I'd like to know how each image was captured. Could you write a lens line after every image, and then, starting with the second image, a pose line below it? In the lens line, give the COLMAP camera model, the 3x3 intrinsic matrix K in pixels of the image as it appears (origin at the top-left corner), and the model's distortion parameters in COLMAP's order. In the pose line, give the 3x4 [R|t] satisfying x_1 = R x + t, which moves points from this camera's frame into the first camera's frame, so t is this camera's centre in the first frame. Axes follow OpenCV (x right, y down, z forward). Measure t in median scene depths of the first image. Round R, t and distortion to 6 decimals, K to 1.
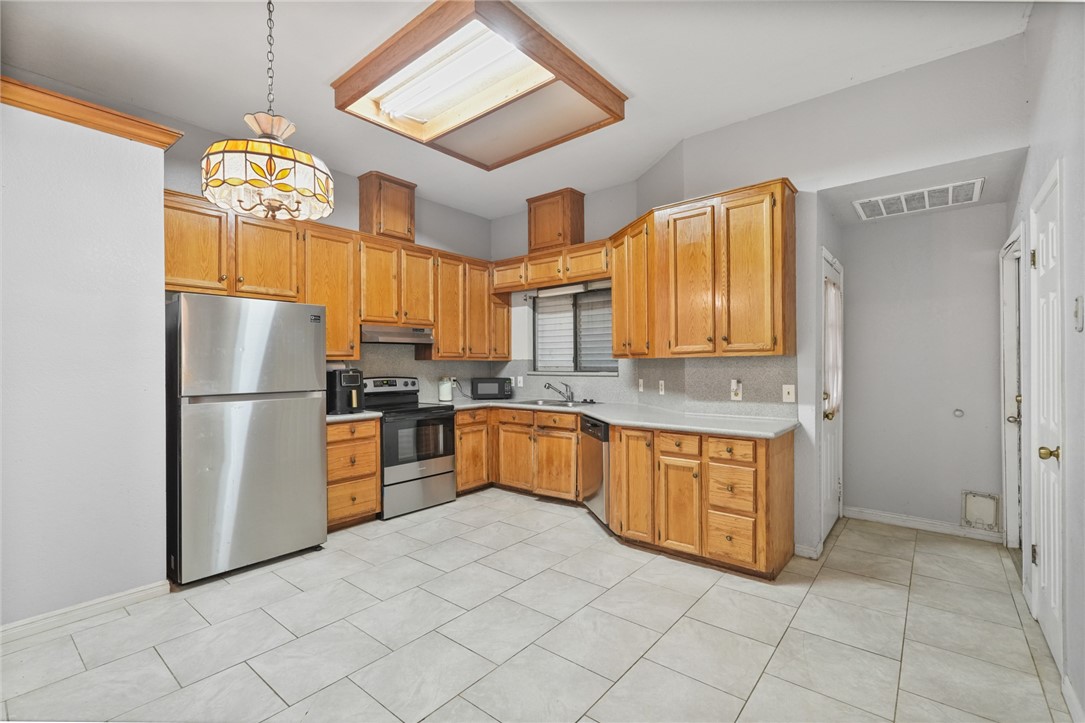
lens RADIAL K [[494.8, 0, 537.9], [0, 494.8, 363.7], [0, 0, 1]] dist [0.003520, -0.000529]
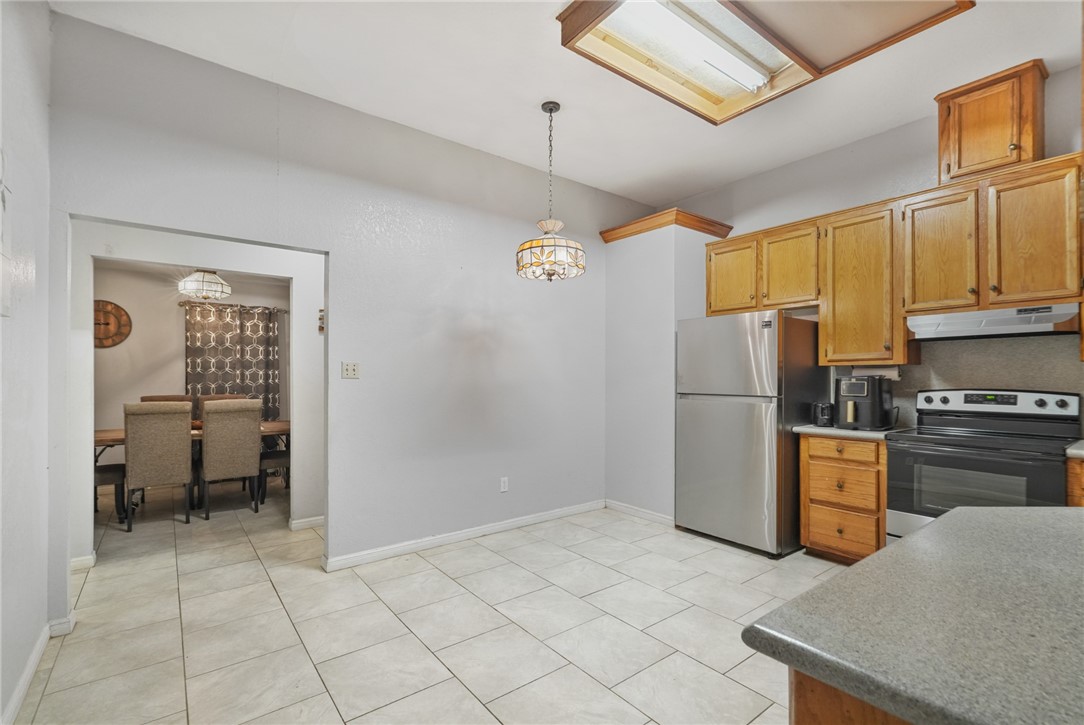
lens RADIAL K [[494.3, 0, 543.5], [0, 494.3, 374.1], [0, 0, 1]] dist [0.003520, -0.000529]
pose [[-0.230111, 0.001787, -0.973163, 0.477724], [-0.000369, 0.999998, 0.001924, 0.006006], [0.973164, 0.000802, -0.230109, 0.606057]]
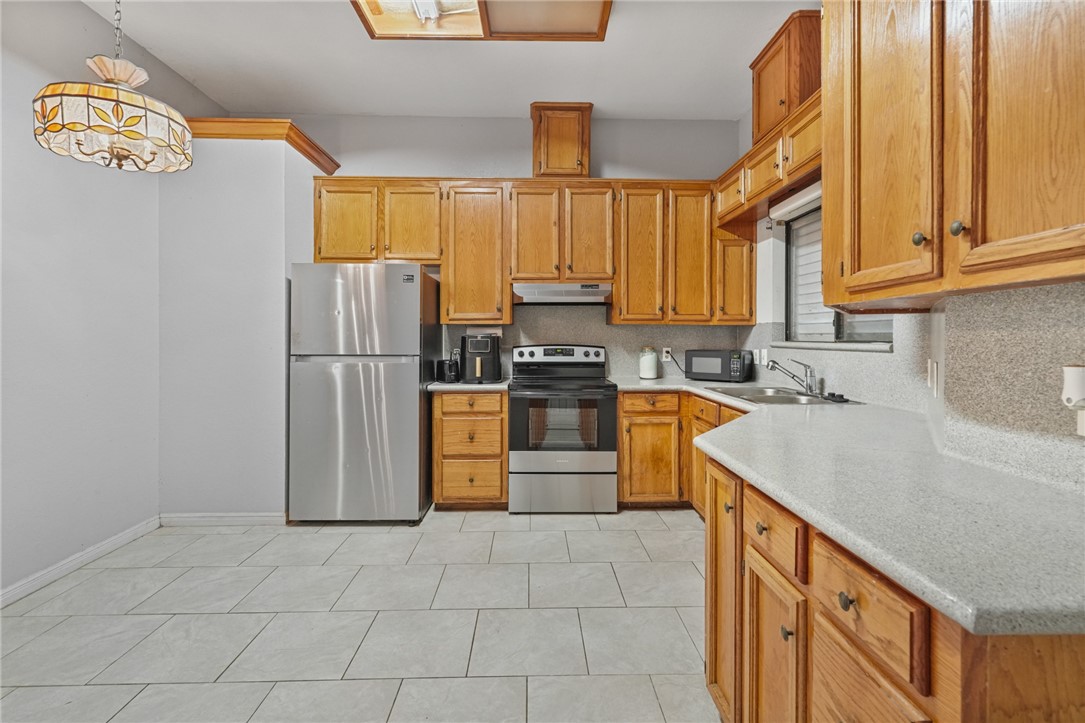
lens RADIAL K [[494.8, 0, 539.3], [0, 494.8, 340.0], [0, 0, 1]] dist [0.003520, -0.000529]
pose [[0.651832, 0.010478, -0.758291, 0.323673], [-0.005543, 0.999944, 0.009052, 0.012031], [0.758343, -0.001697, 0.651853, 0.443139]]
